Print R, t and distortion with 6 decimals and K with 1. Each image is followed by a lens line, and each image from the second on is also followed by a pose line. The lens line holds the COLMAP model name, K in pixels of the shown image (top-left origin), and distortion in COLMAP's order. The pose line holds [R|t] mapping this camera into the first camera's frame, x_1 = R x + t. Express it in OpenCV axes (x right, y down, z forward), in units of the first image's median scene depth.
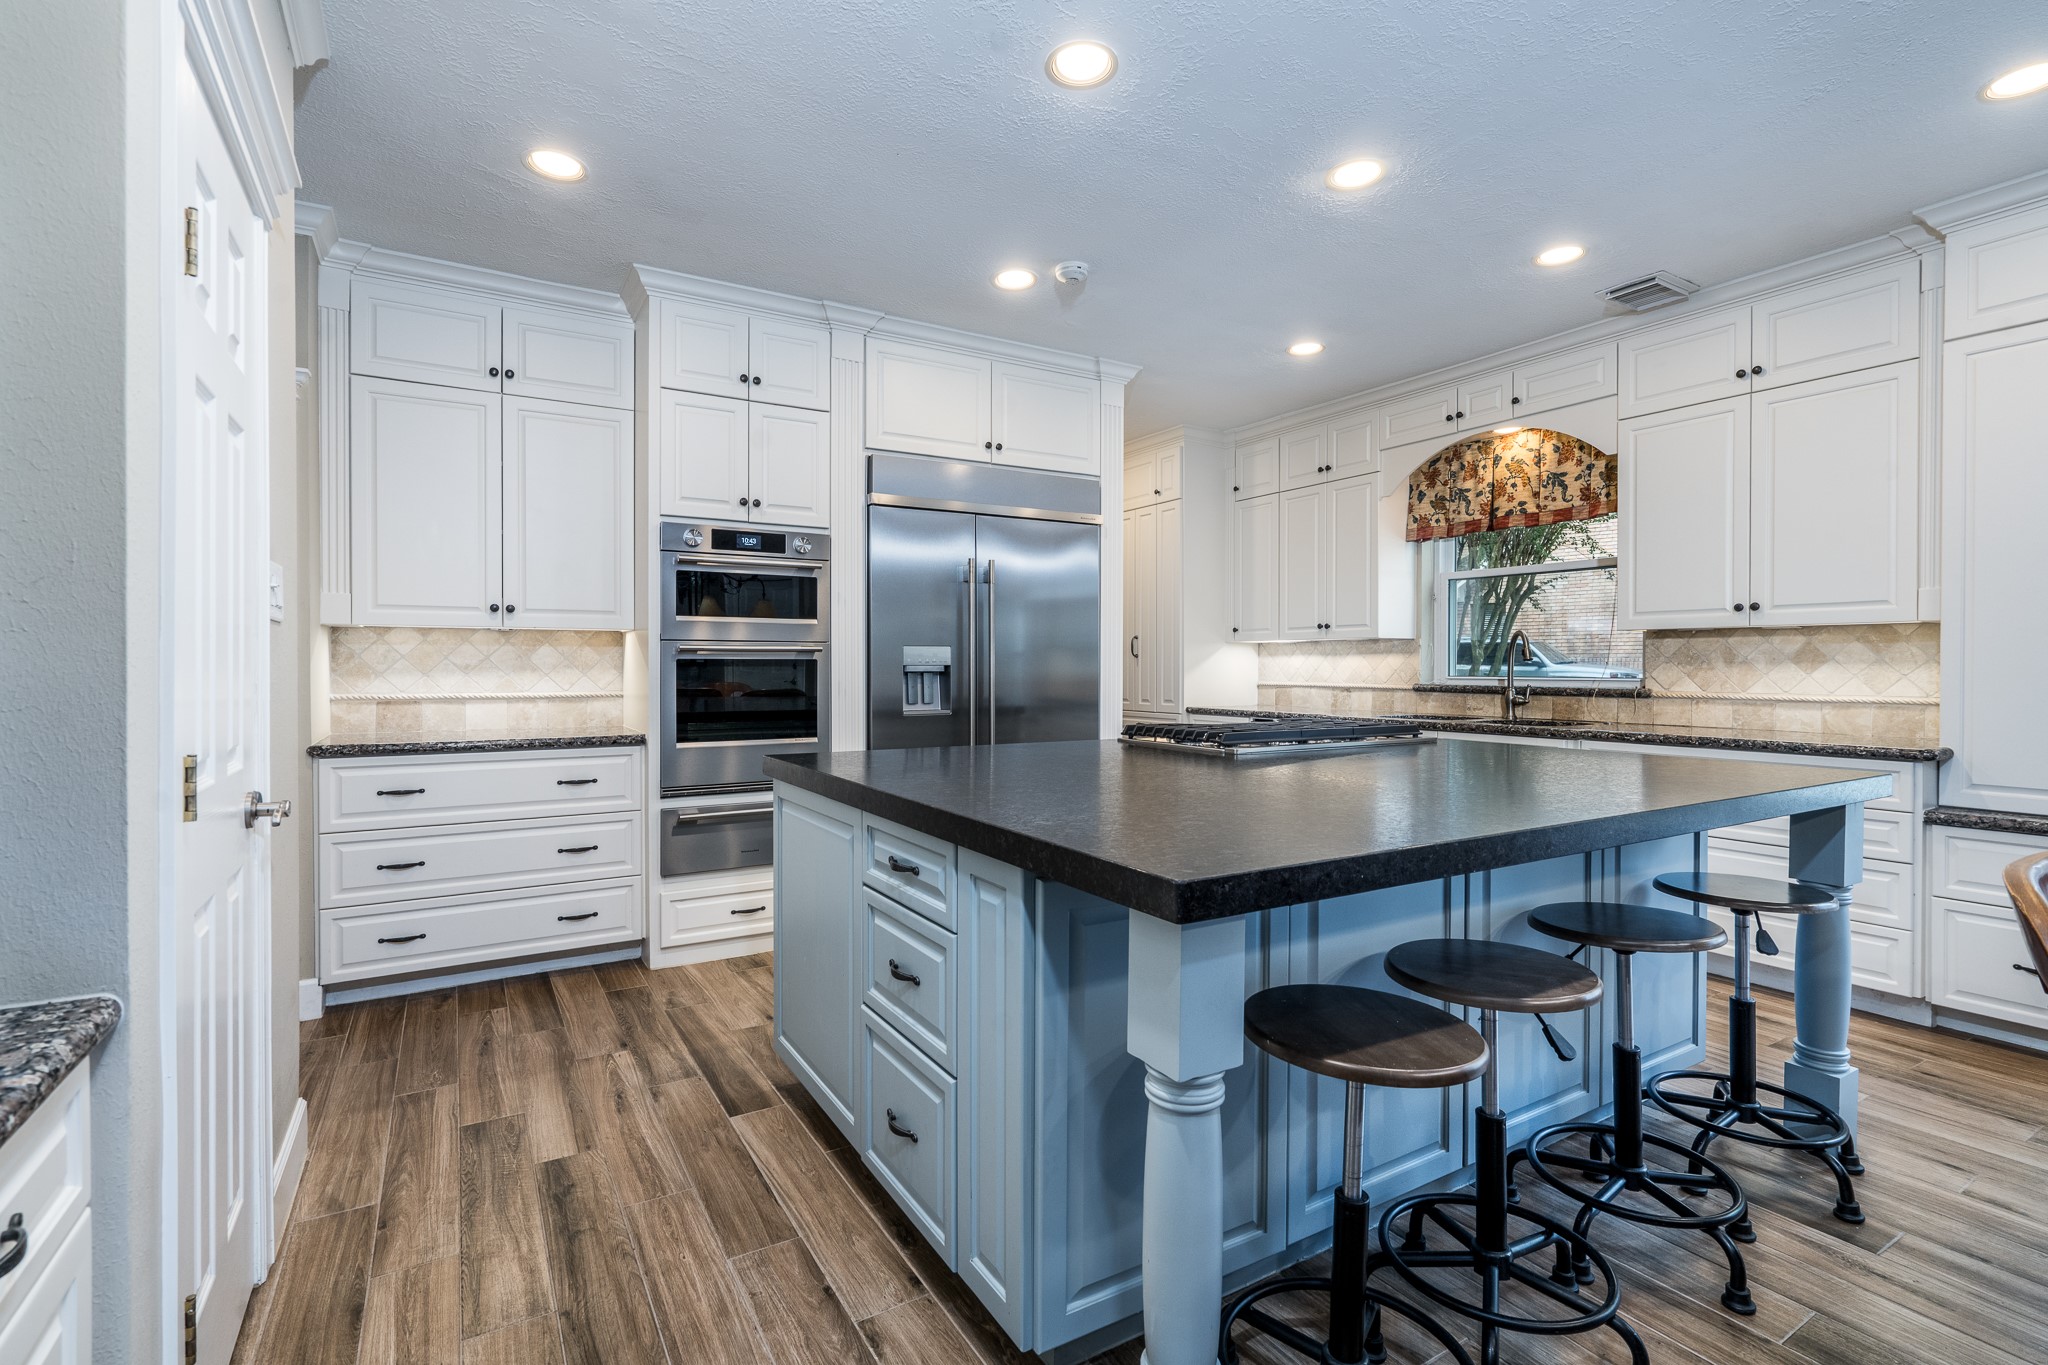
lens RADIAL K [[934.9, 0, 1019.6], [0, 934.9, 674.3], [0, 0, 1]] dist [0.001900, 0.000506]
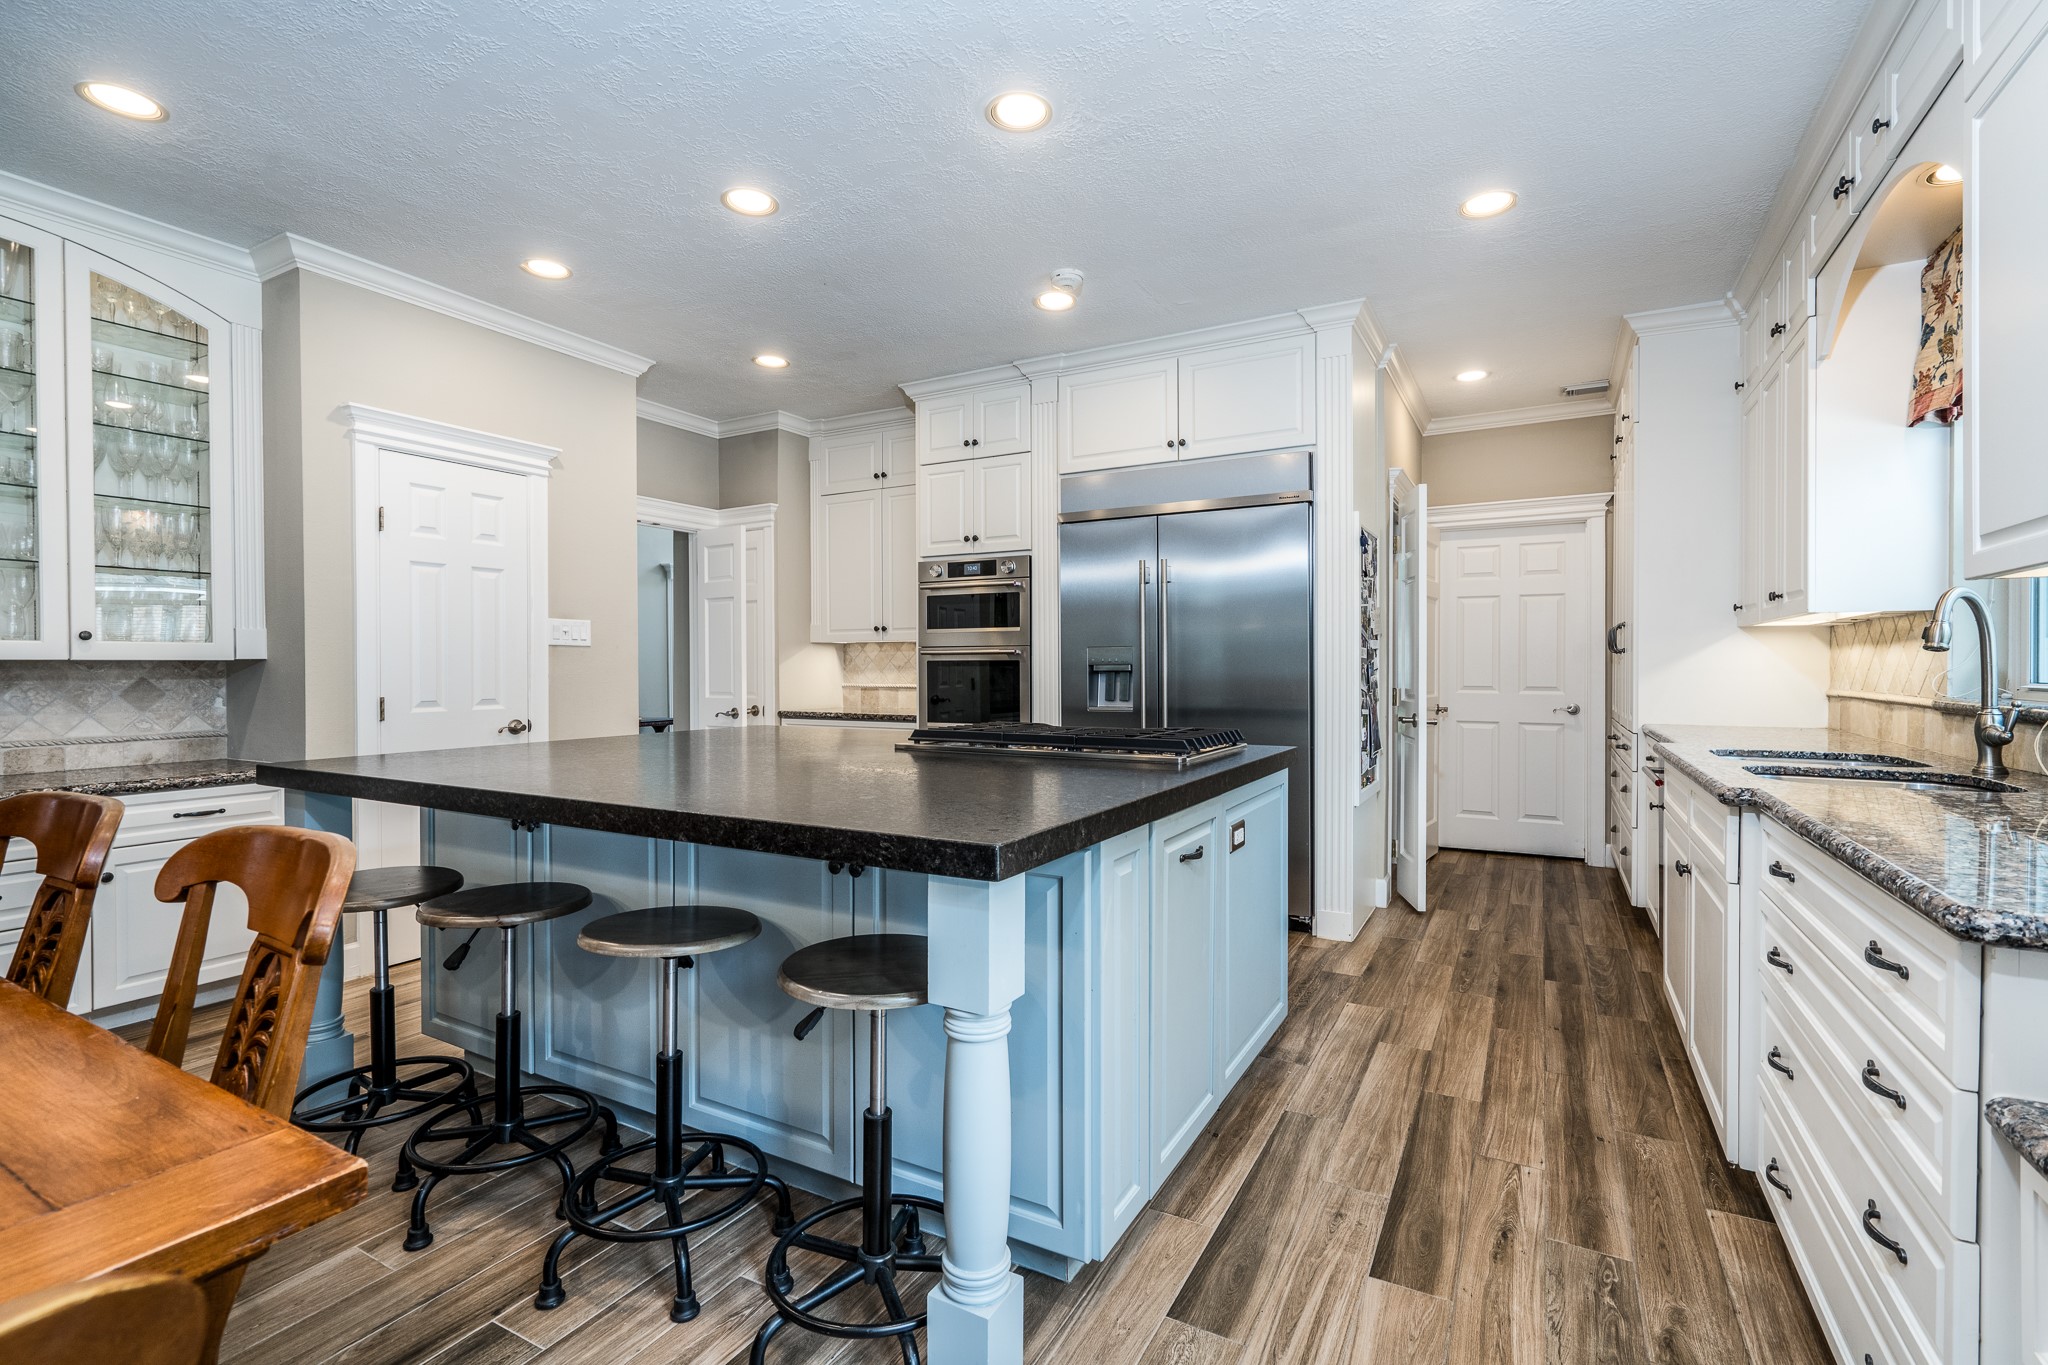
lens RADIAL K [[934.9, 0, 1020.6], [0, 934.9, 676.9], [0, 0, 1]] dist [0.001900, 0.000506]
pose [[0.496823, 0.006376, -0.867828, 0.853993], [-0.009074, 0.999957, 0.002152, 0.002919], [0.867804, 0.006806, 0.496860, 0.417539]]
